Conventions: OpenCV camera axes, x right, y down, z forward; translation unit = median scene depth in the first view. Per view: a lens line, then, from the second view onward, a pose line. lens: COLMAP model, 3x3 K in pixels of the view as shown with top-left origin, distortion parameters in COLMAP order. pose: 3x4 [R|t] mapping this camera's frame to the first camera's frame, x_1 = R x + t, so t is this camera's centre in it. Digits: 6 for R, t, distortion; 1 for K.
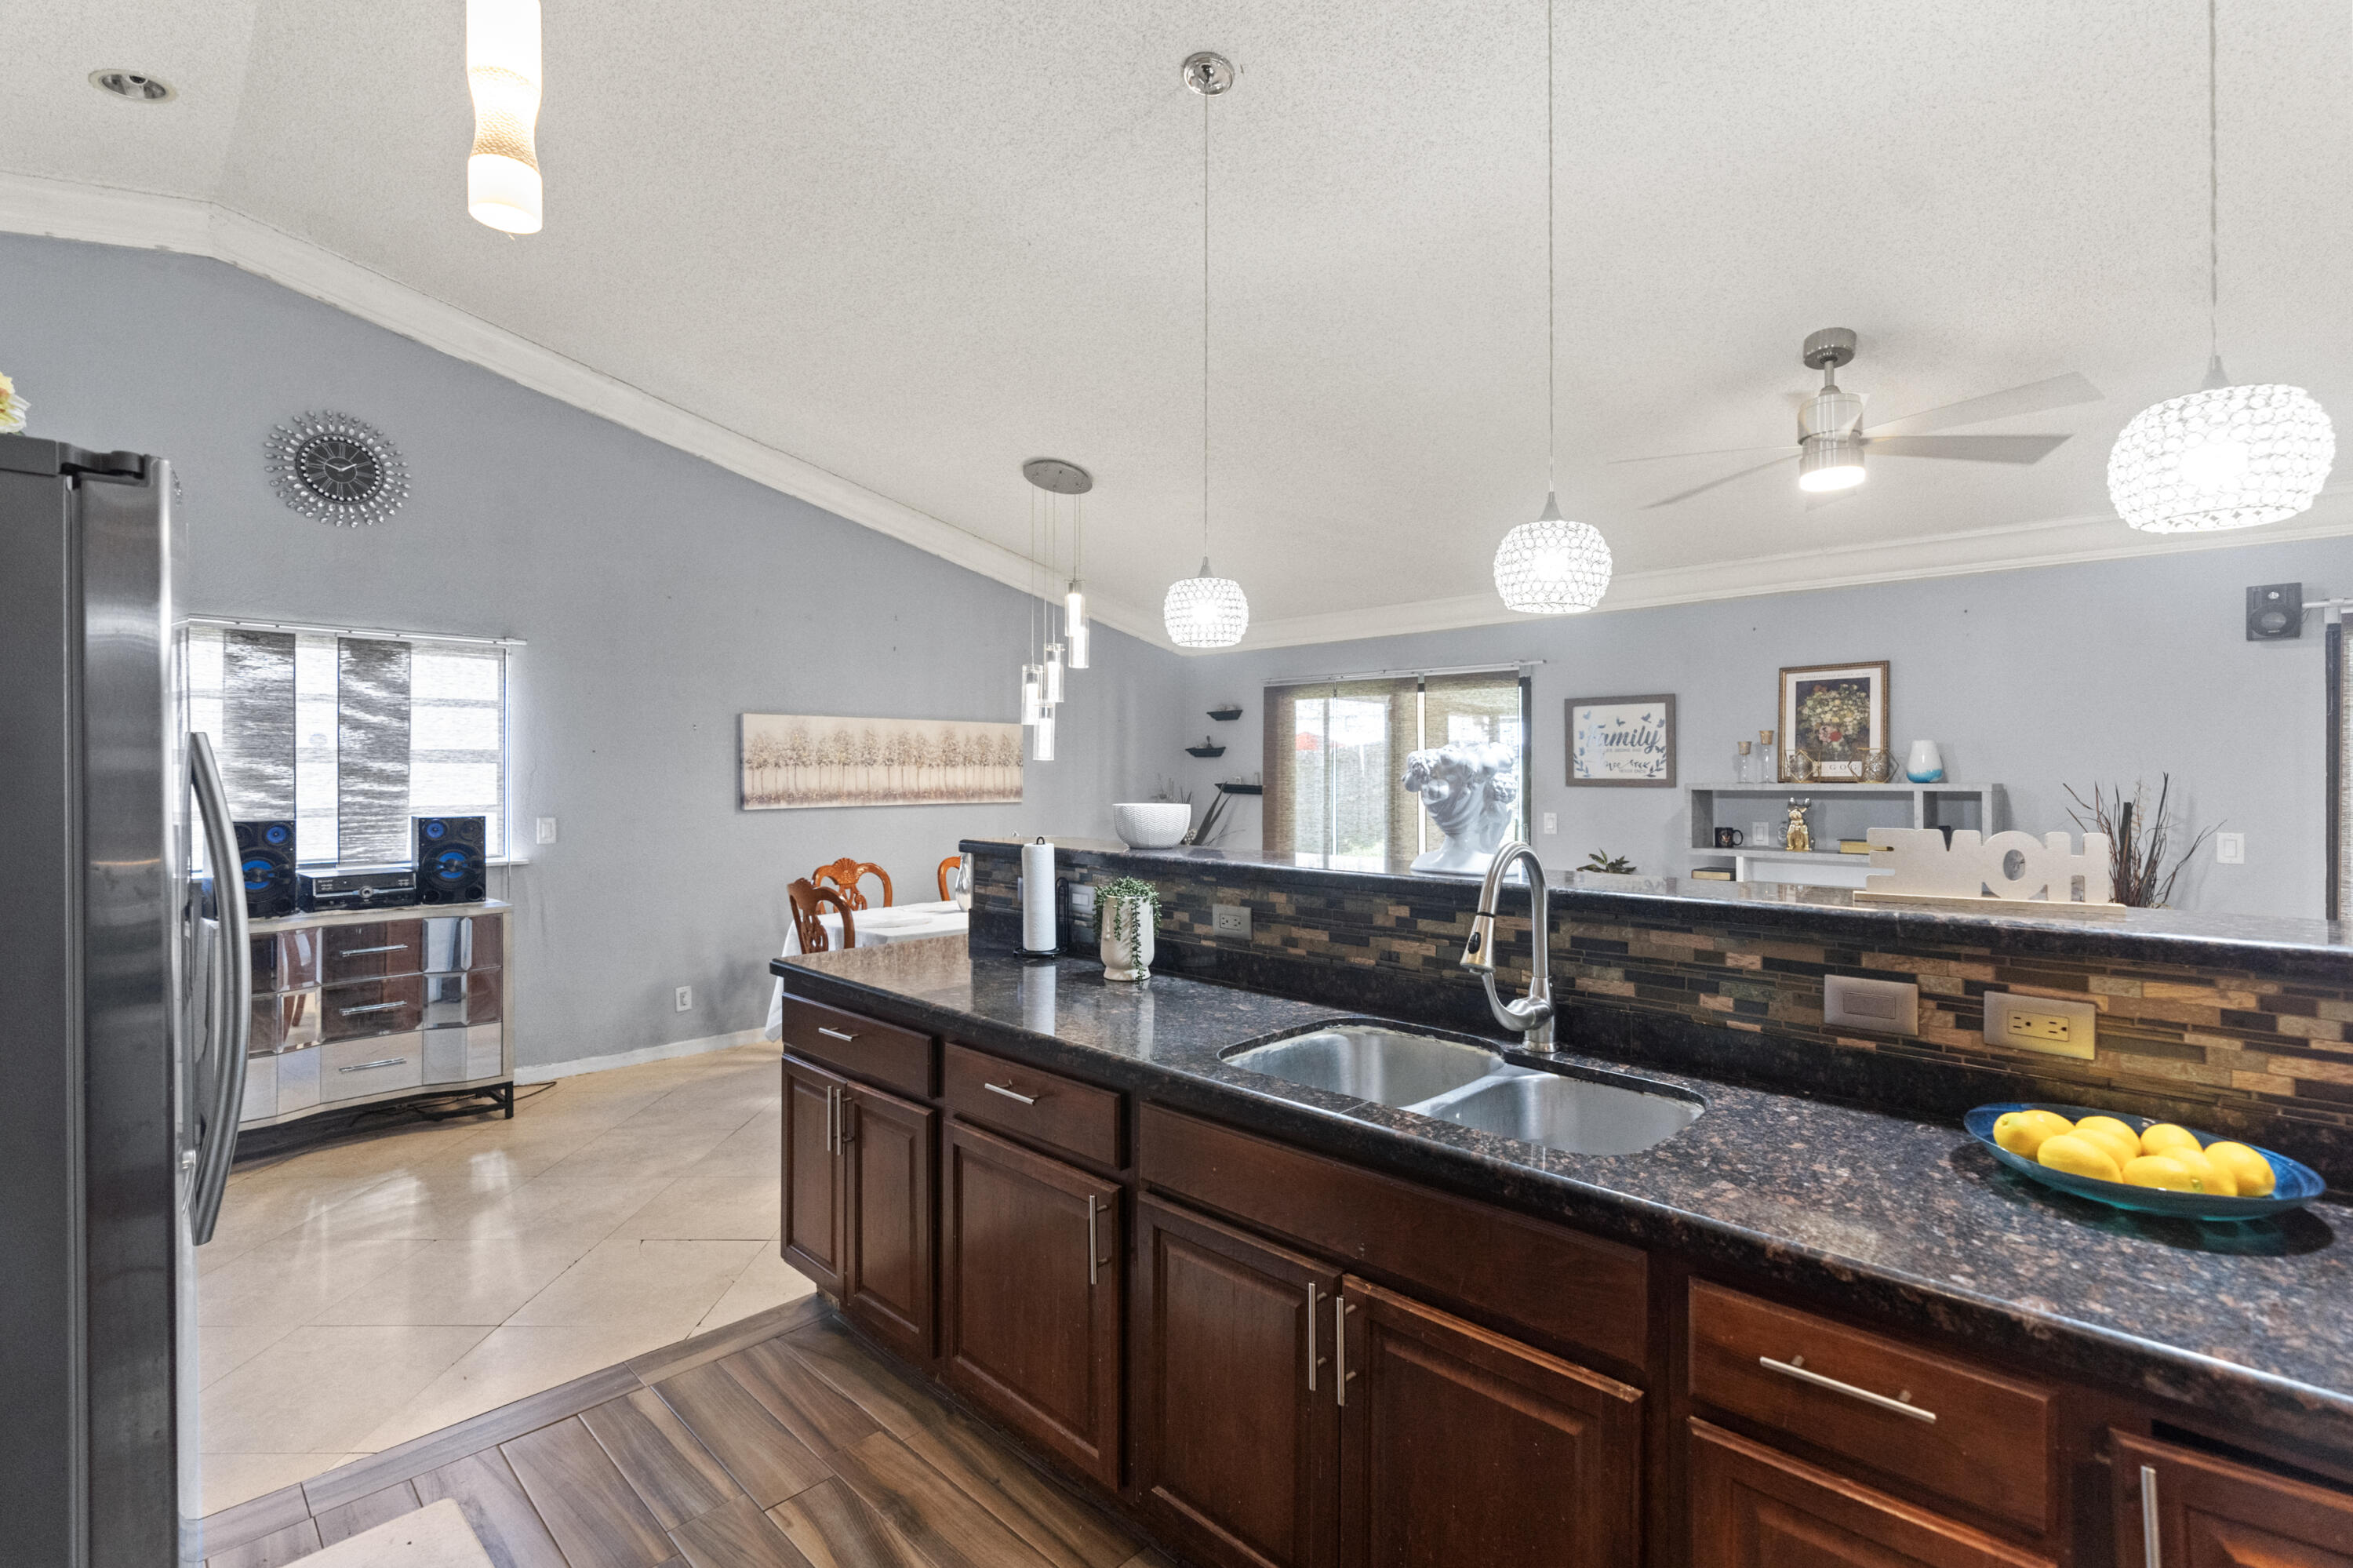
lens RADIAL K [[1065.0, 0, 1184.3], [0, 1065.0, 783.6], [0, 0, 1]] dist [-0.003316, 0.000229]
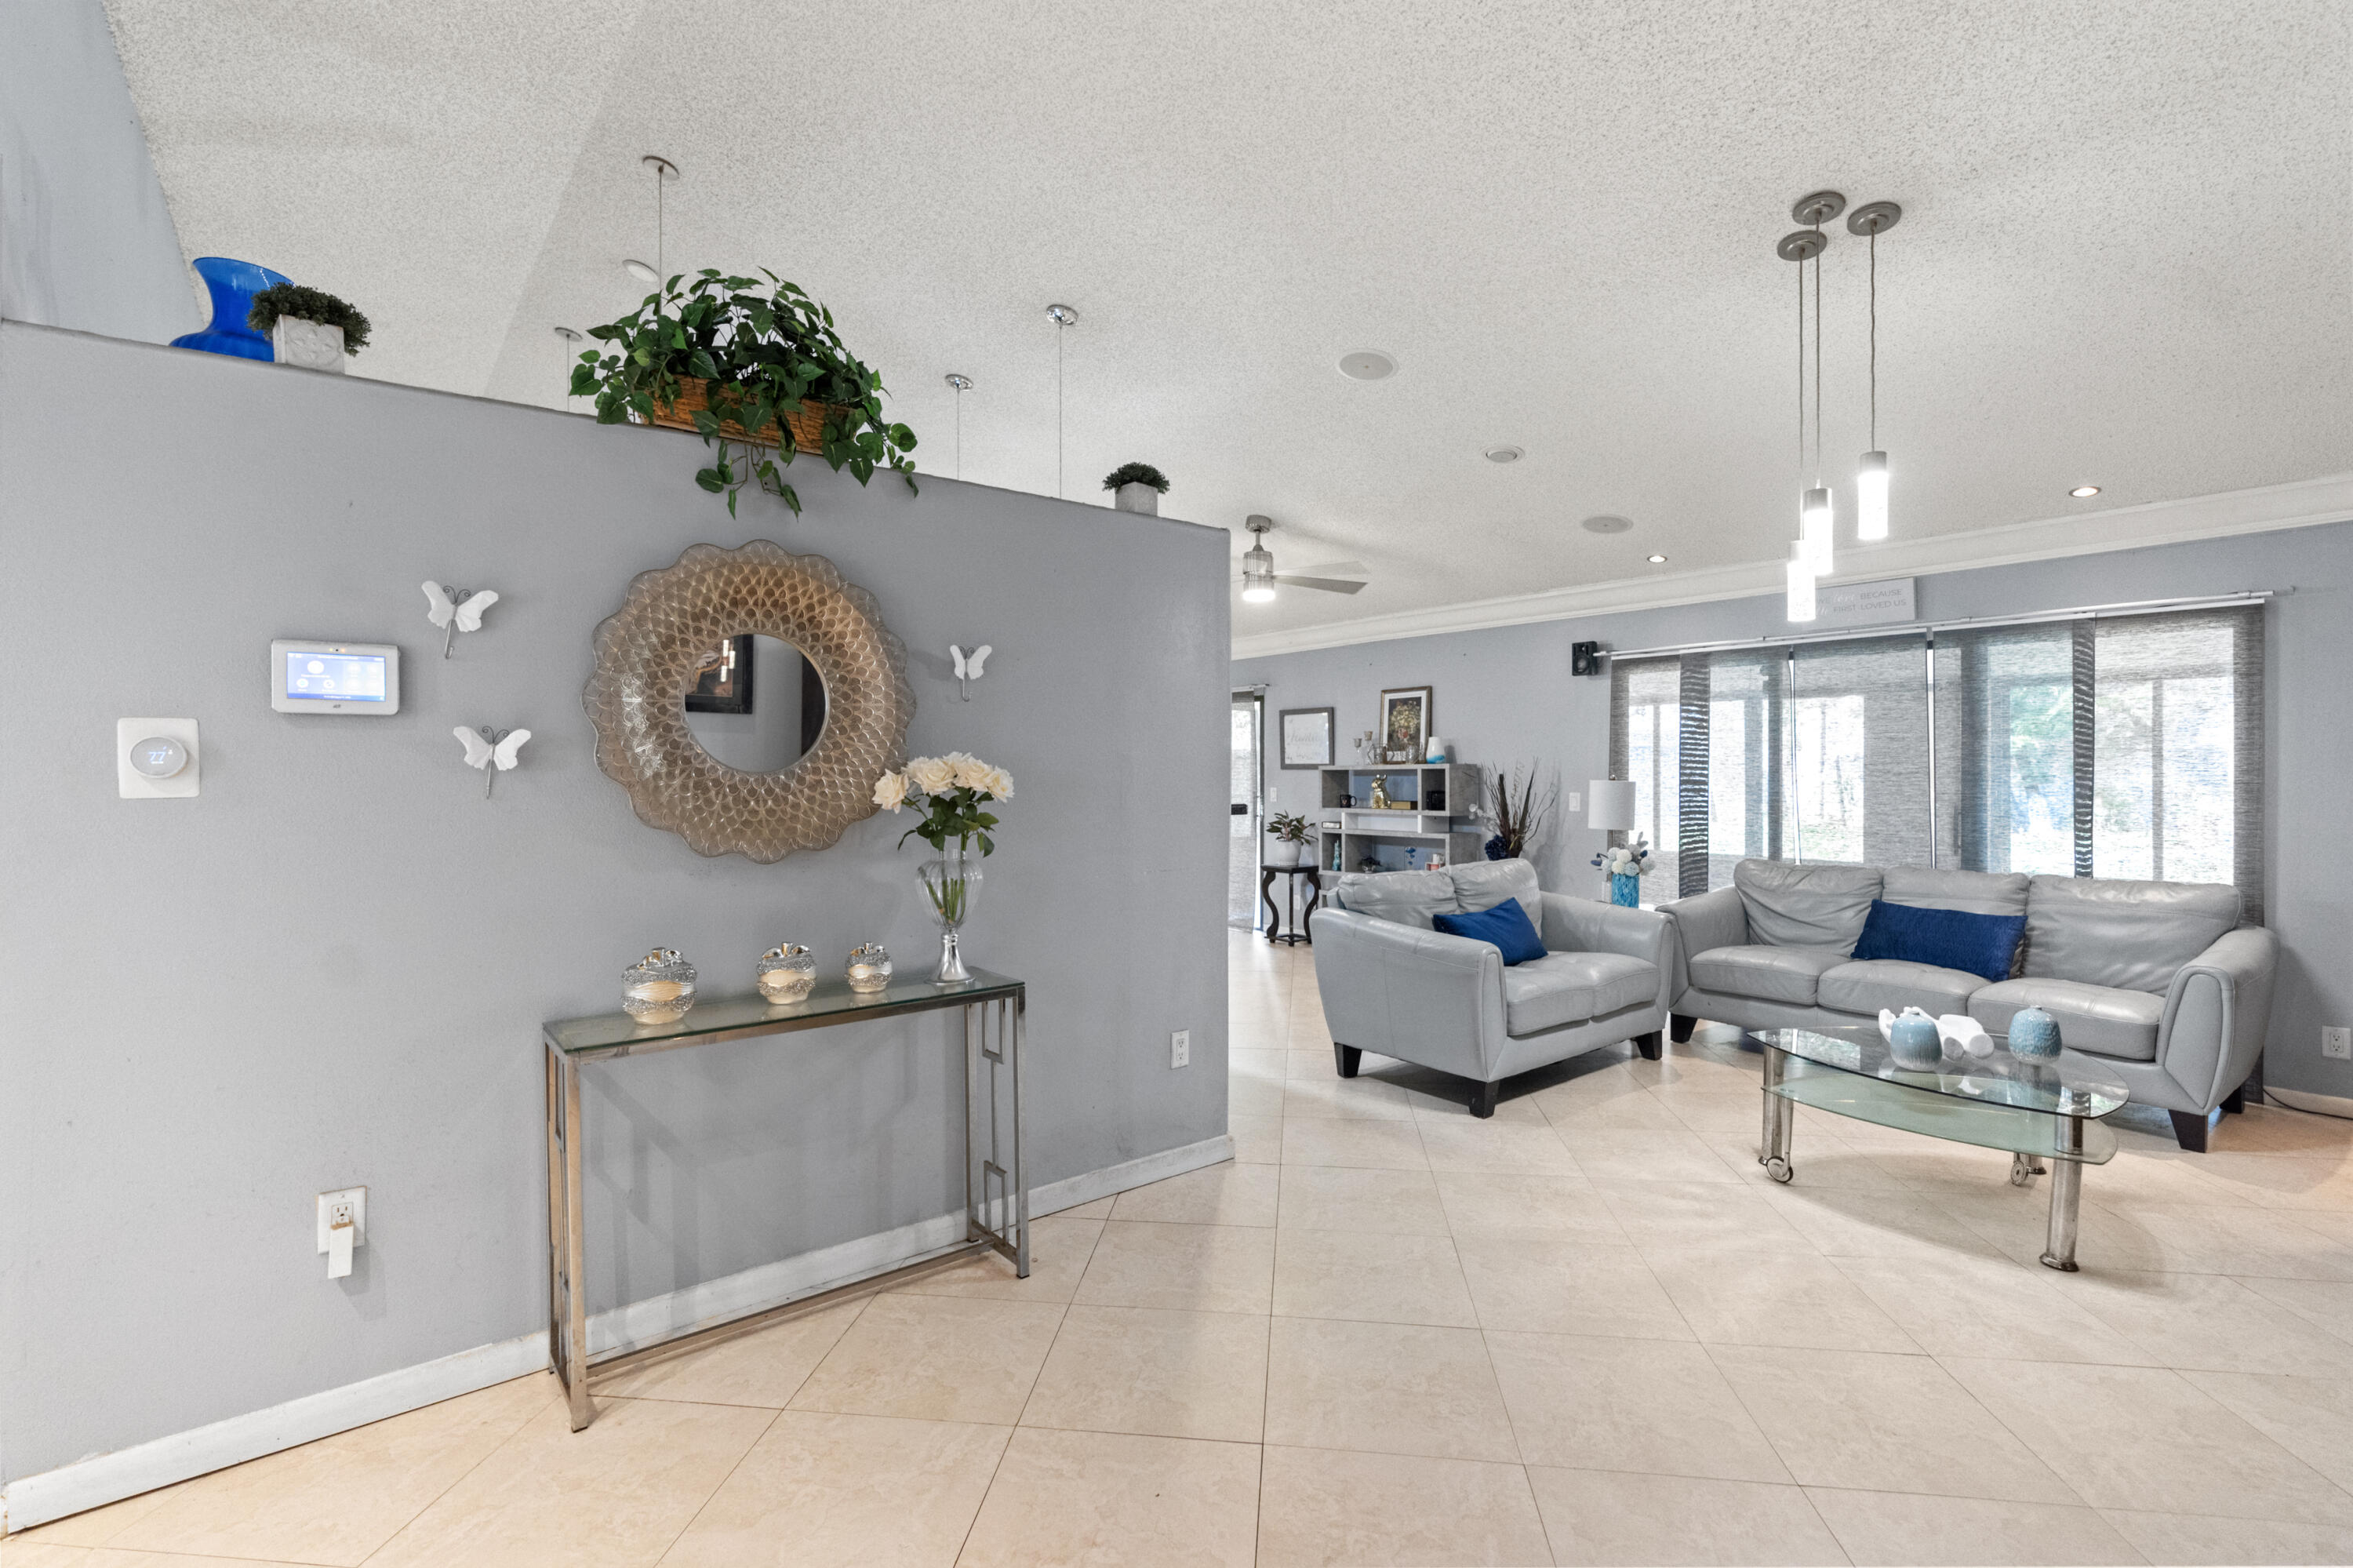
lens RADIAL K [[1061.7, 0, 1183.4], [0, 1061.7, 778.0], [0, 0, 1]] dist [-0.001806, 0.000890]
pose [[0.992598, -0.002293, -0.121427, 0.454592], [0.001812, 0.999990, -0.004073, 0.023061], [0.121435, 0.003823, 0.992592, -0.543258]]
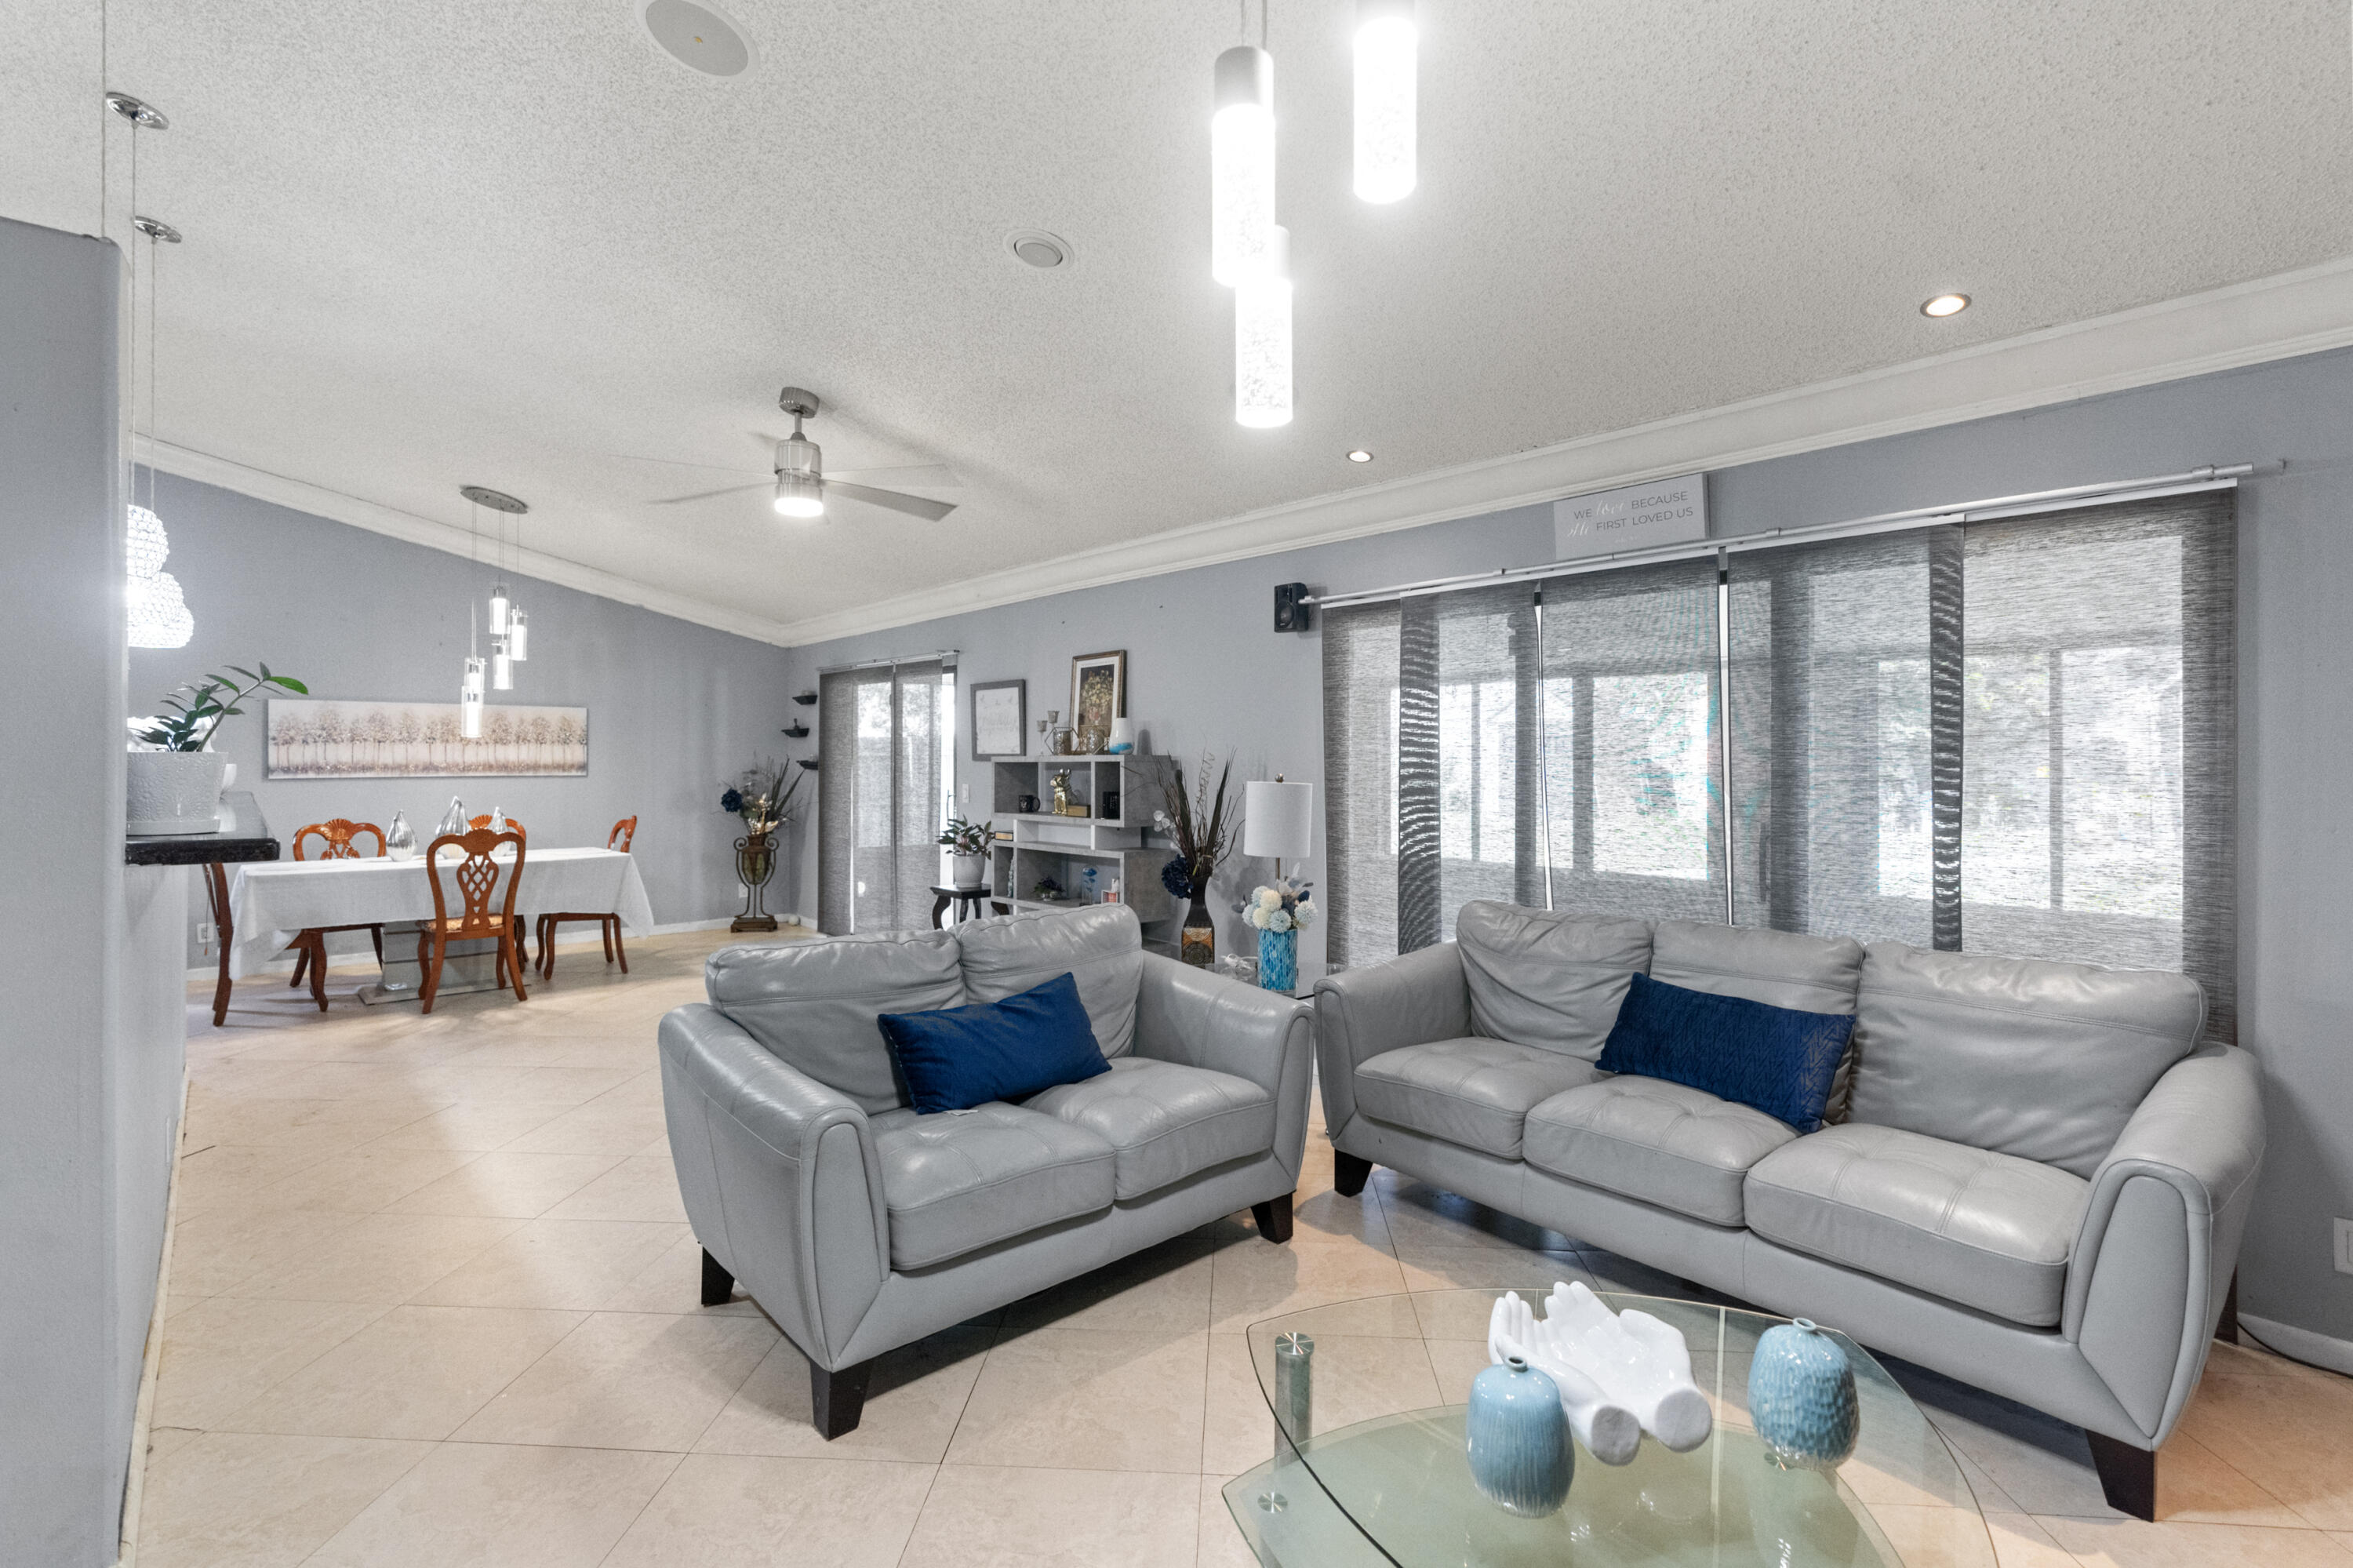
lens RADIAL K [[1068.3, 0, 1176.3], [0, 1068.3, 757.8], [0, 0, 1]] dist [-0.004461, 0.000567]
pose [[0.997734, 0.000884, -0.067279, 0.736884], [-0.001693, 0.999927, -0.011973, 0.014400], [0.067263, 0.012060, 0.997662, -0.143073]]
